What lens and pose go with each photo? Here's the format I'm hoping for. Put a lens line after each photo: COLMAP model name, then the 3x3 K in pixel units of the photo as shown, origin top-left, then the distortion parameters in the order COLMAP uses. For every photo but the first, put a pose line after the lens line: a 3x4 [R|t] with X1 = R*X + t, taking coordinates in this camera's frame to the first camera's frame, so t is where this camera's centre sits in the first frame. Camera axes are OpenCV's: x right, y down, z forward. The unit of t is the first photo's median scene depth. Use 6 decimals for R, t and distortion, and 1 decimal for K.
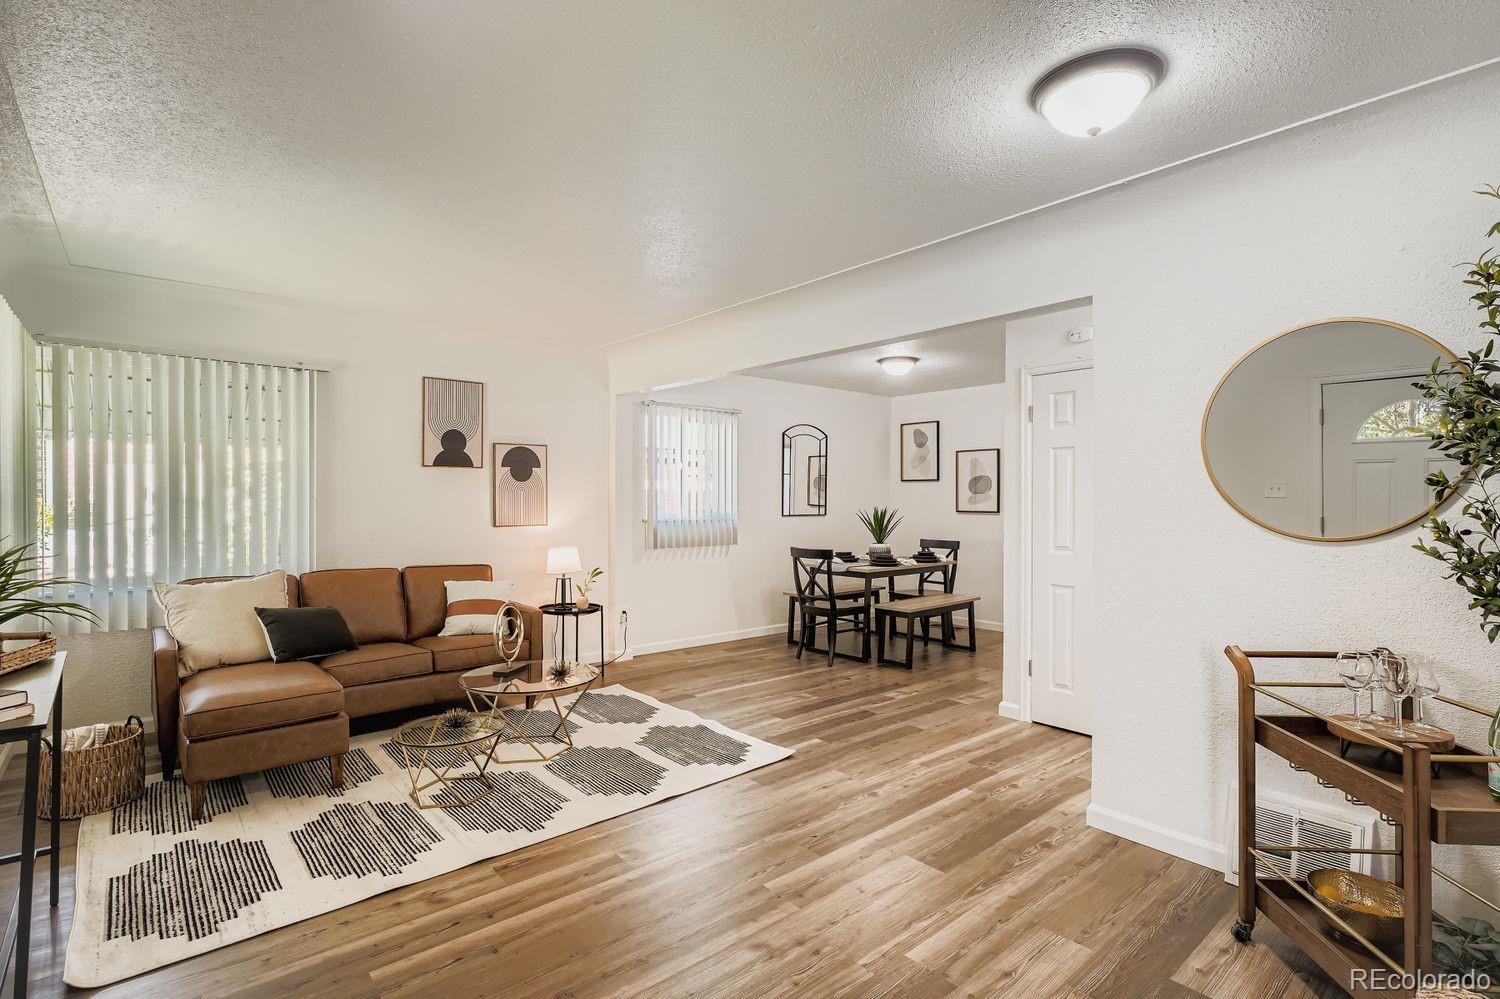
lens RADIAL K [[727.0, 0, 755.9], [0, 727.0, 494.8], [0, 0, 1]] dist [-0.000896, 0.000095]
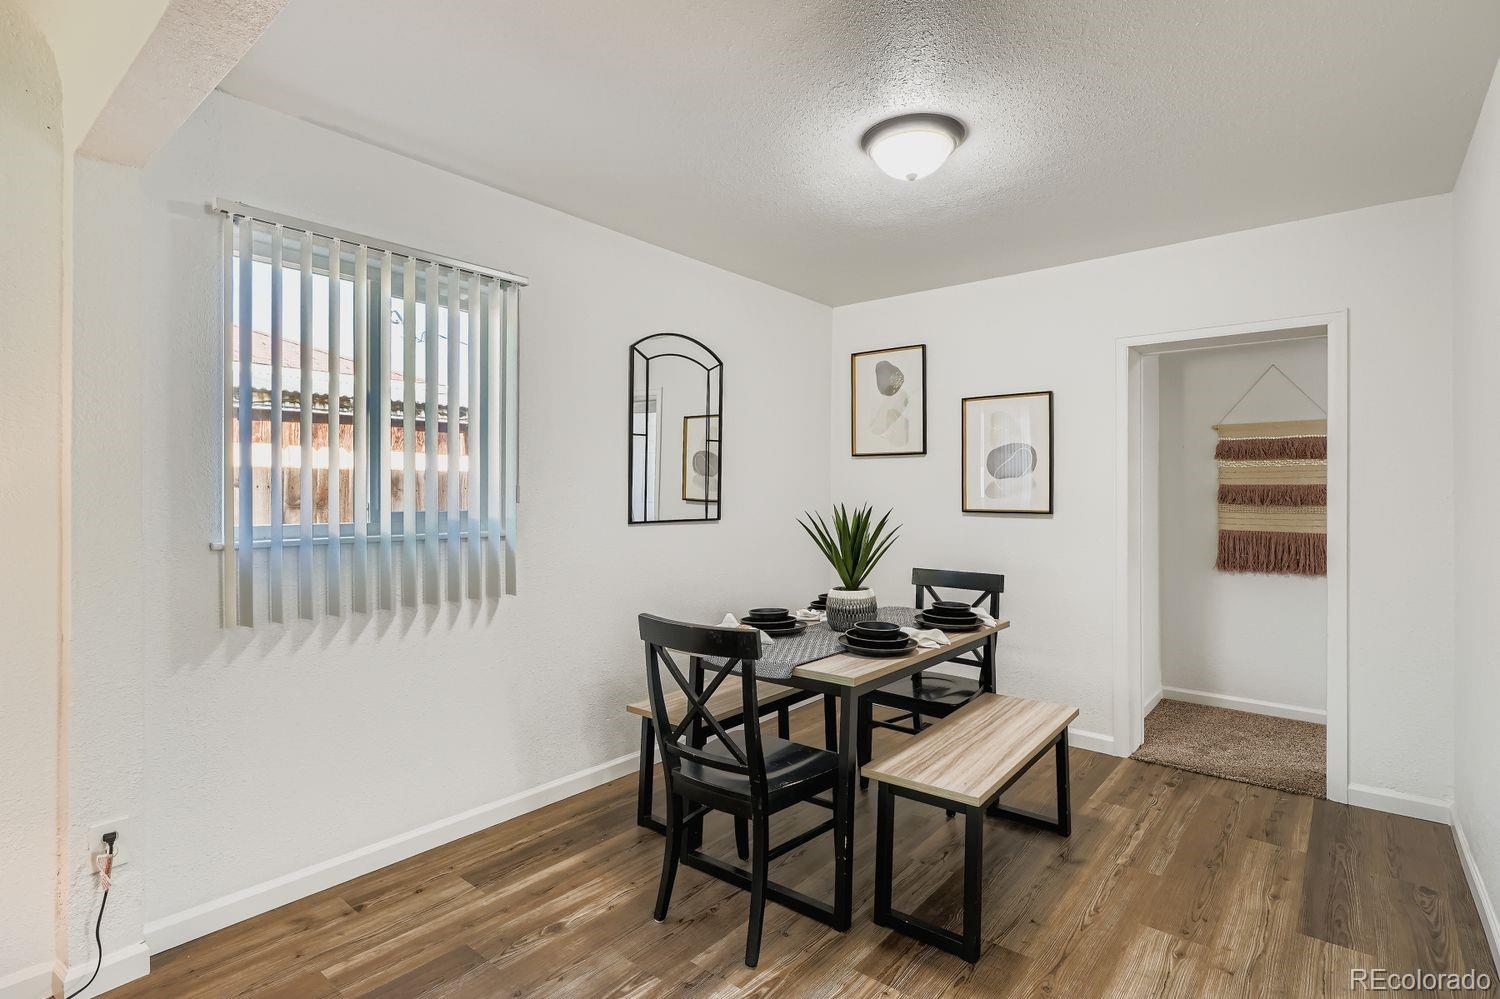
lens RADIAL K [[727.0, 0, 755.9], [0, 727.0, 494.8], [0, 0, 1]] dist [-0.000896, 0.000095]
pose [[0.985457, -0.001990, 0.169915, 0.039478], [0.000740, 0.999972, 0.007422, 0.007687], [-0.169925, -0.007188, 0.985431, 0.563707]]
